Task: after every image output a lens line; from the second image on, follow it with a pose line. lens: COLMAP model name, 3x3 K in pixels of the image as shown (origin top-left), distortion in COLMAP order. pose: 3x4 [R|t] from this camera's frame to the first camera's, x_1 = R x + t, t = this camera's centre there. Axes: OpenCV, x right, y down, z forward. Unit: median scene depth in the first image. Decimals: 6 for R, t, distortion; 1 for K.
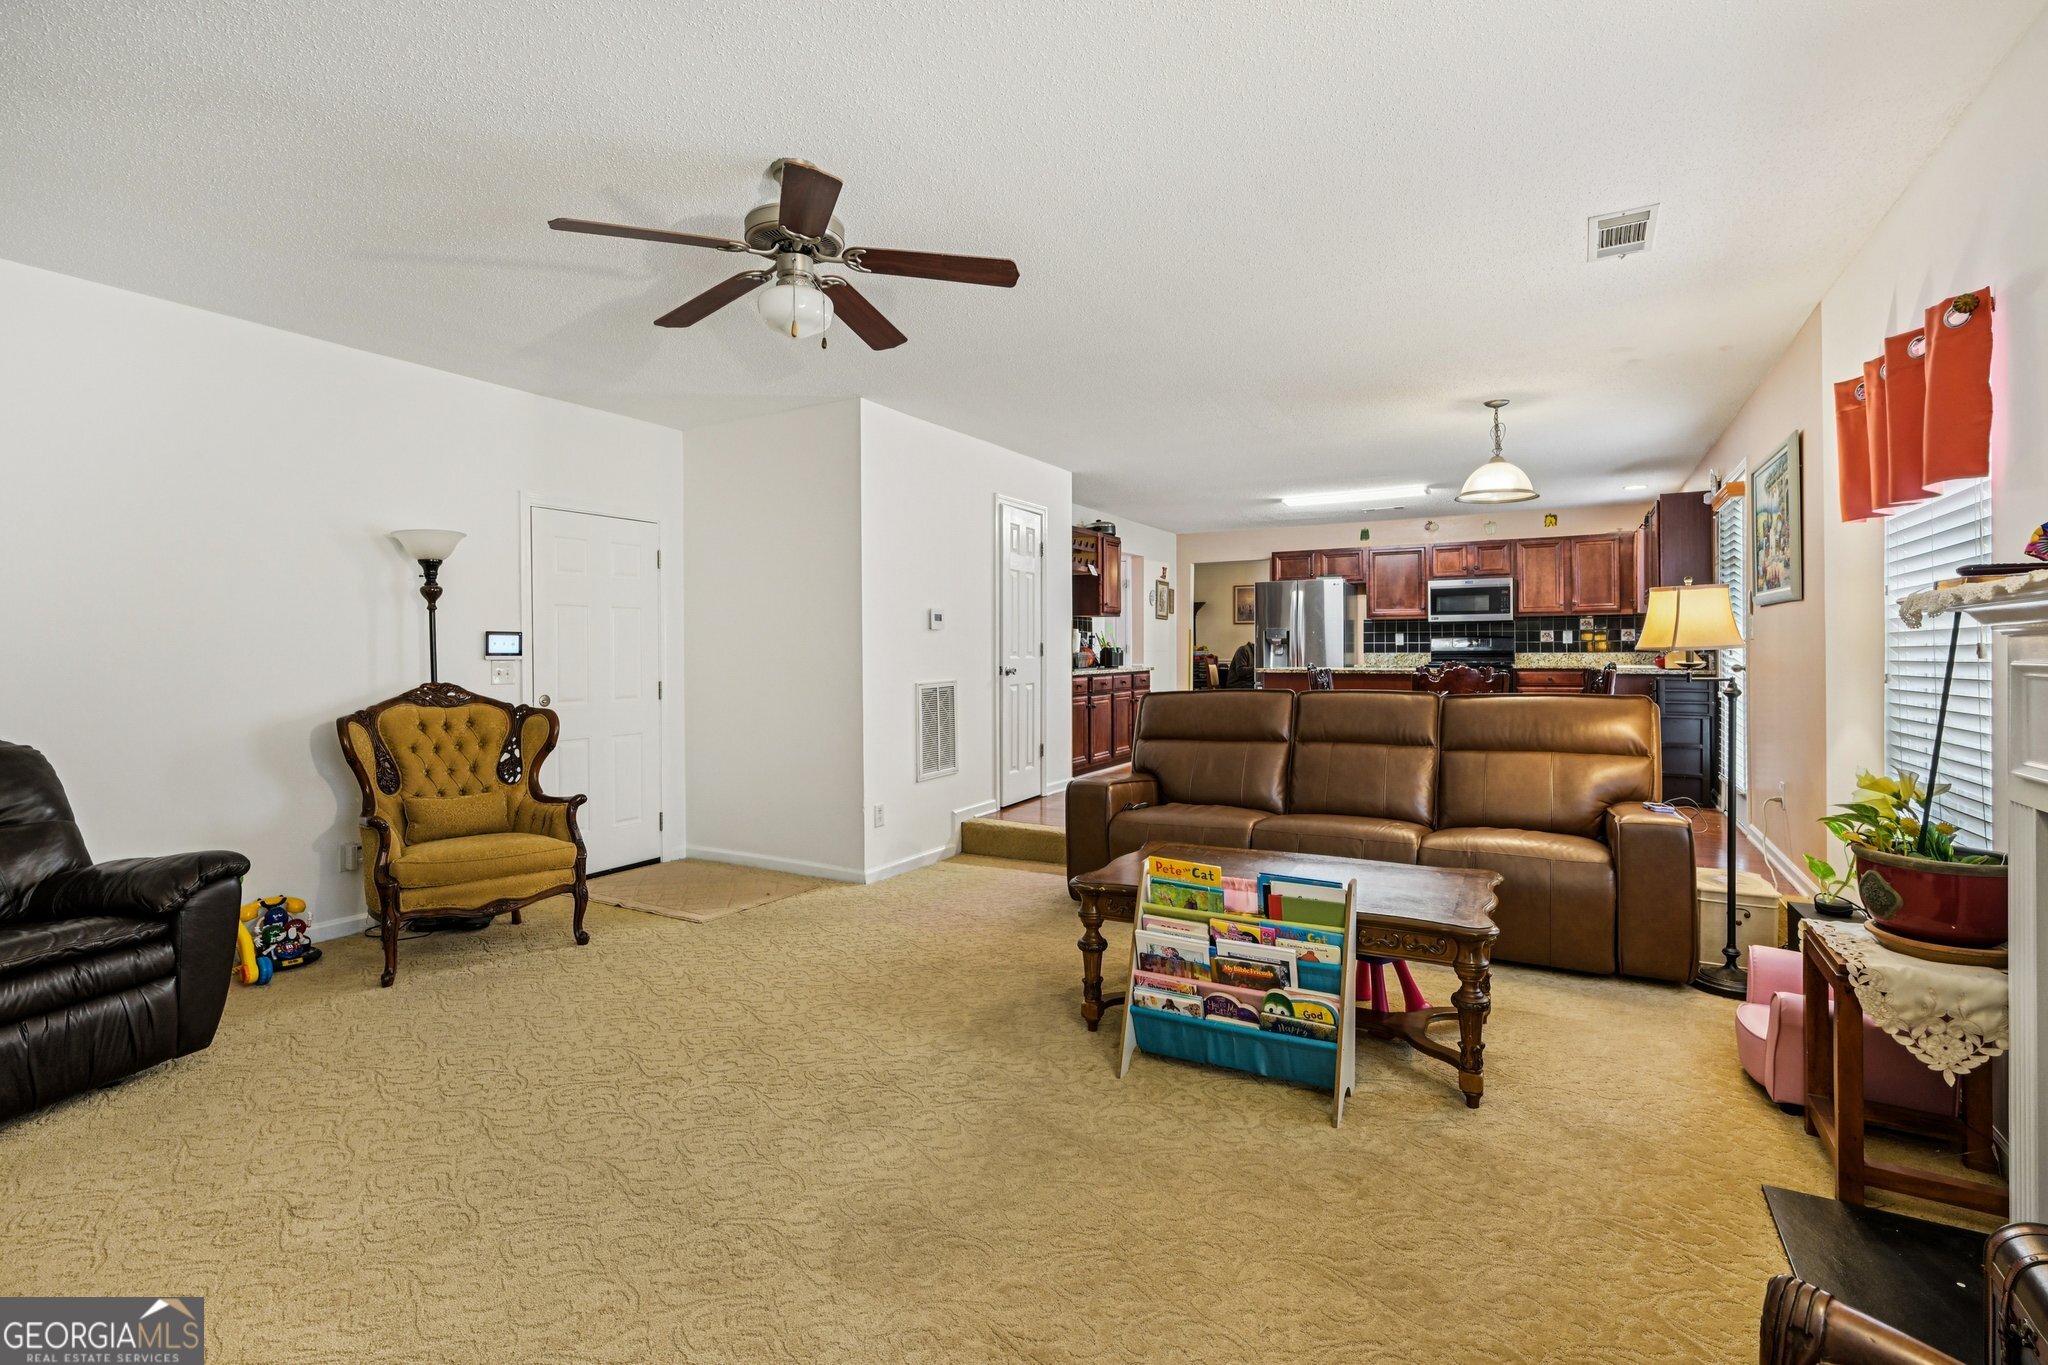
lens RADIAL K [[955.4, 0, 1036.9], [0, 955.4, 653.0], [0, 0, 1]] dist [0.001279, 0.000145]
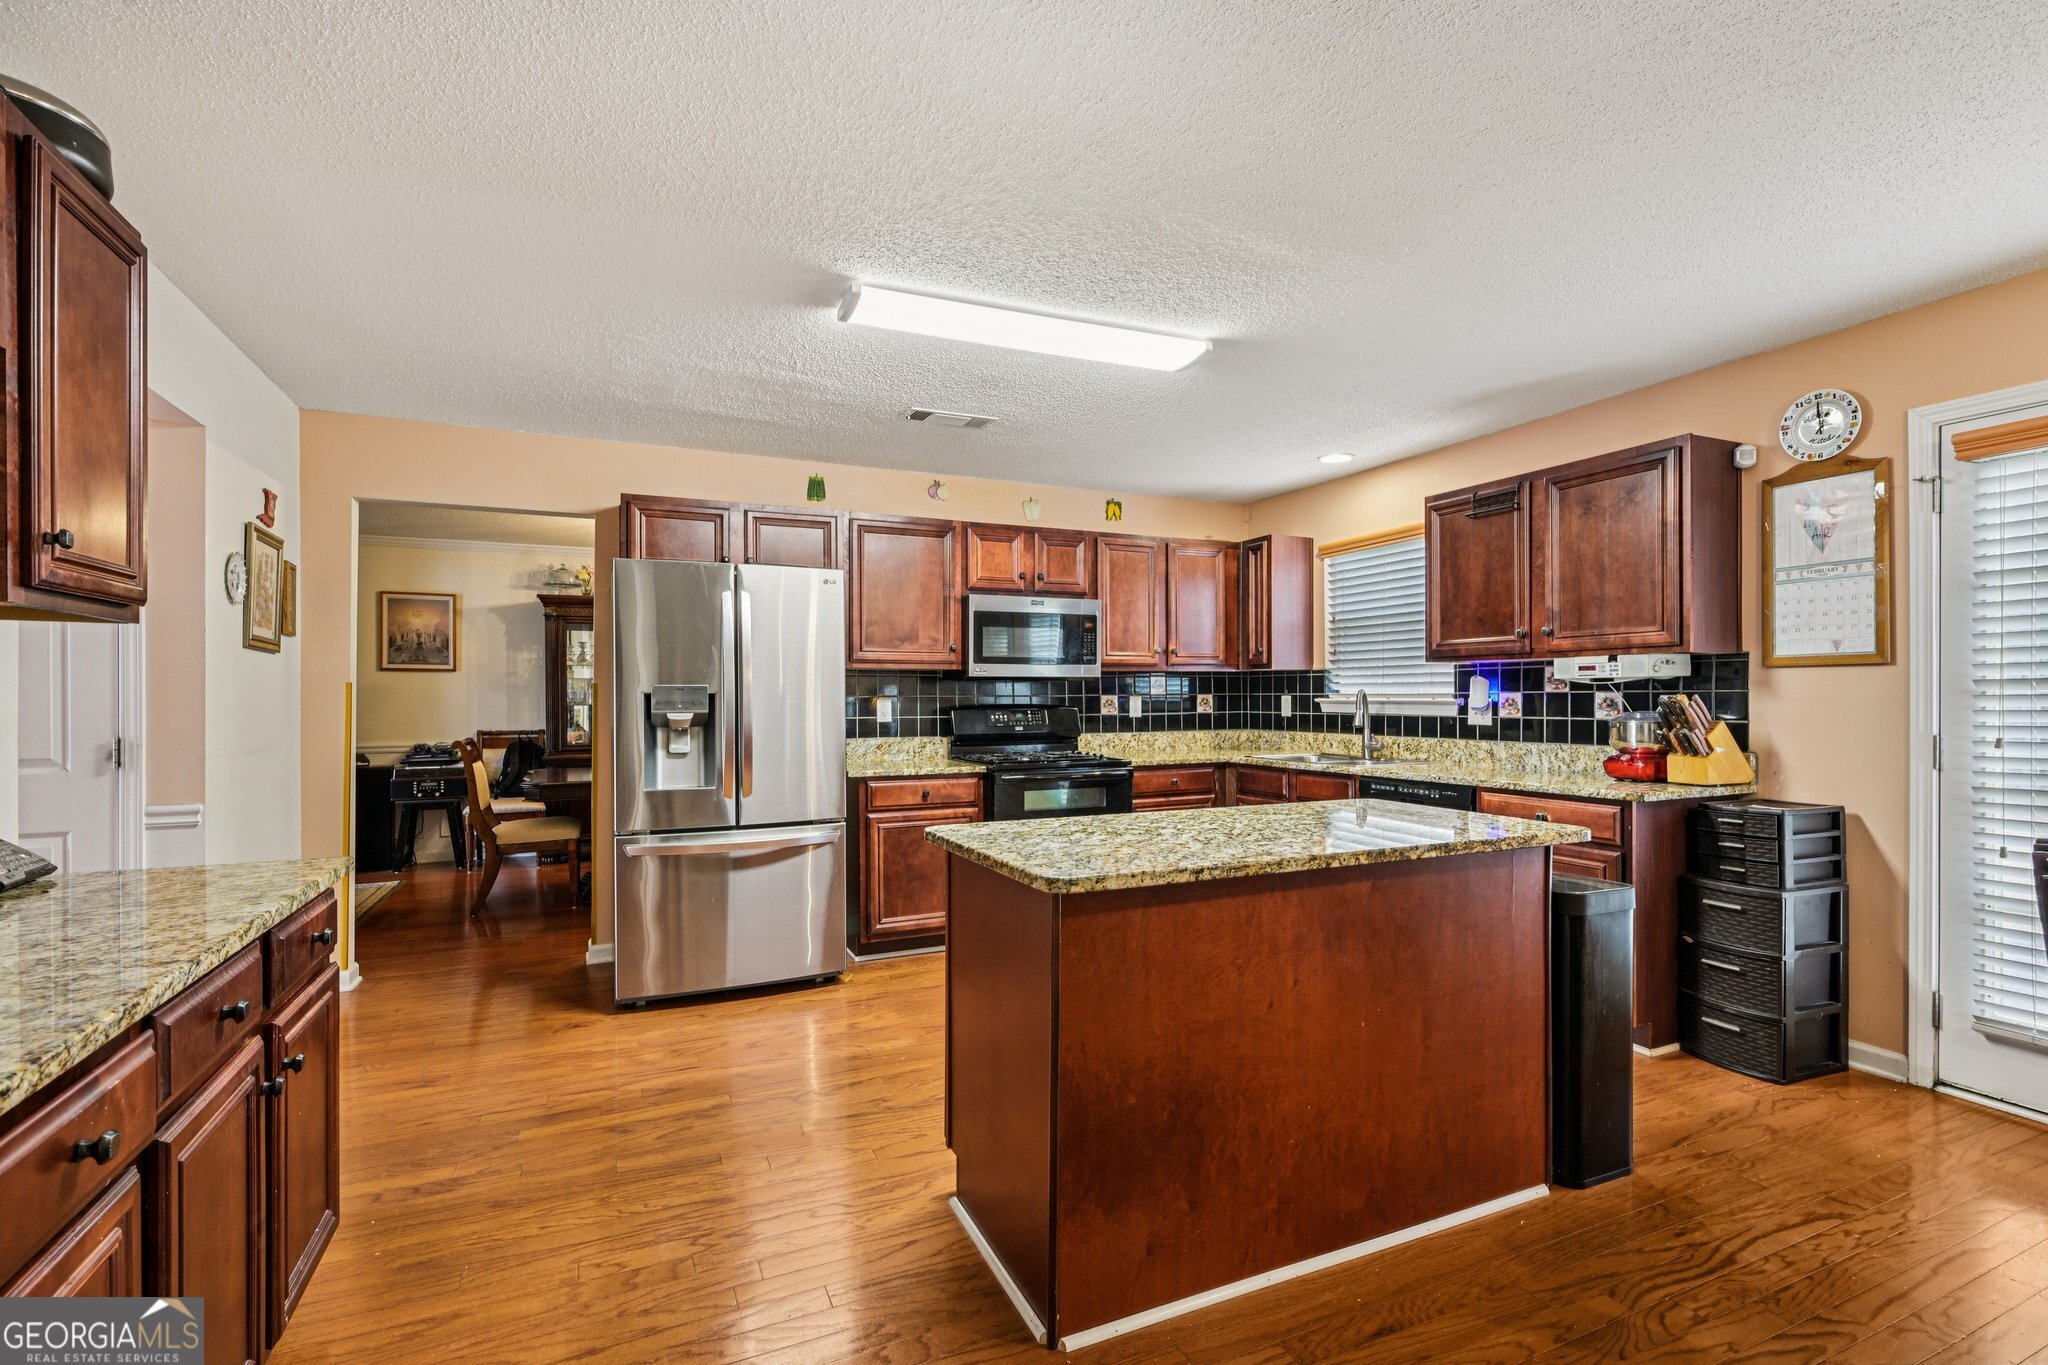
lens RADIAL K [[974.1, 0, 1060.7], [0, 974.1, 697.7], [0, 0, 1]] dist [0.000140, -0.000072]
pose [[0.587298, 0.001336, 0.809369, 0.028319], [0.003336, 0.999986, -0.004072, -0.020208], [-0.809364, 0.005092, 0.587286, 0.688073]]
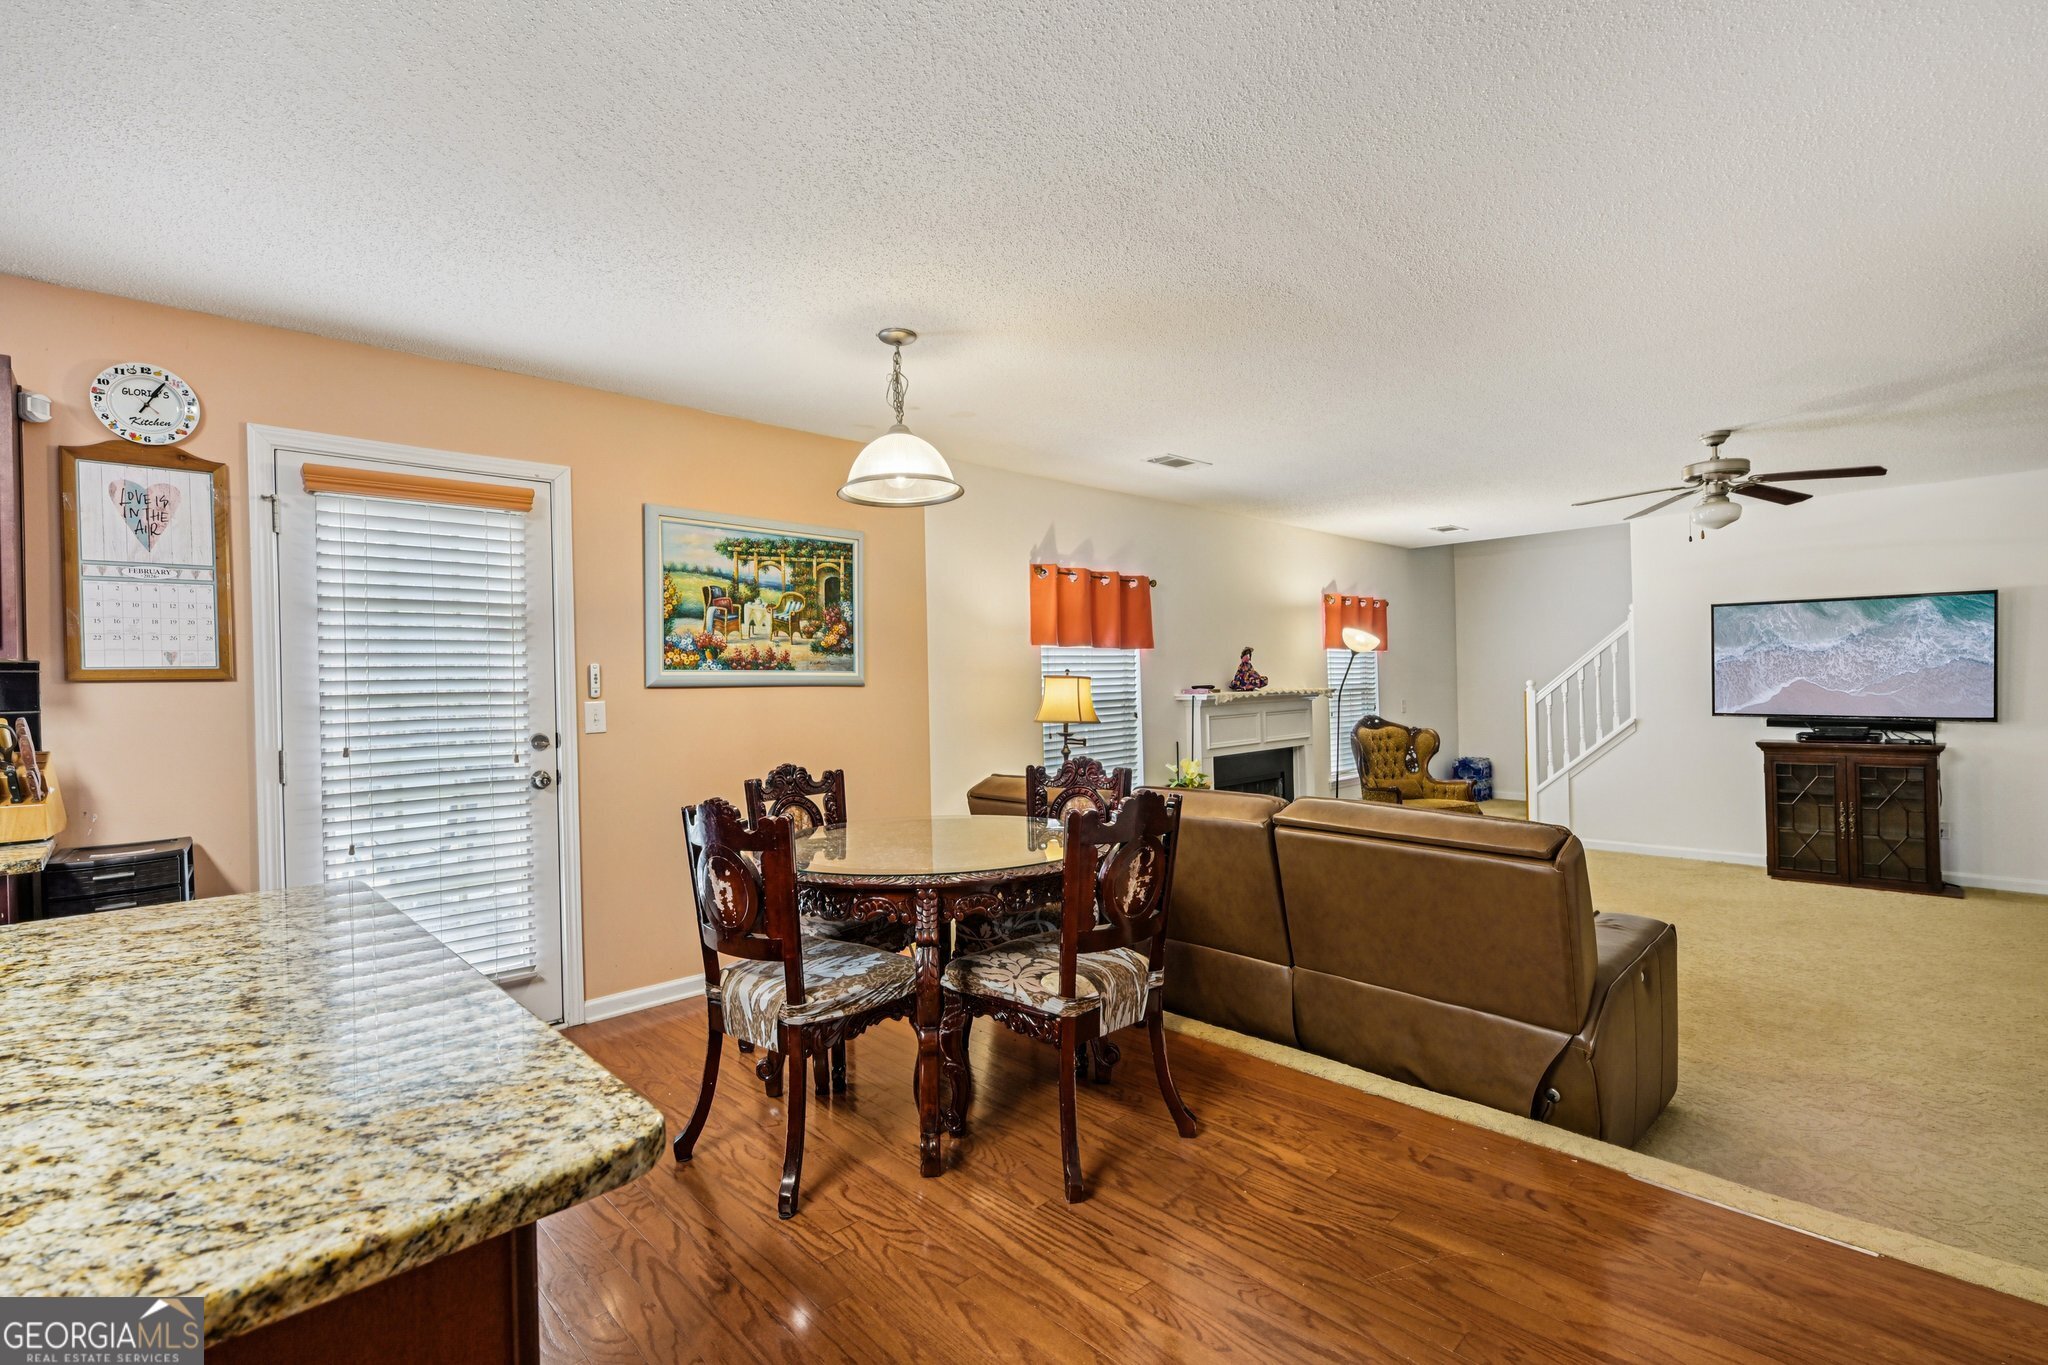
lens RADIAL K [[913.9, 0, 1063.4], [0, 913.9, 690.2], [0, 0, 1]] dist [0.001320, 0.000146]
pose [[-0.959026, 0.030699, 0.281652, 0.128801], [0.032684, 0.999463, 0.002354, -0.020678], [-0.281428, 0.011463, -0.959514, 0.885442]]
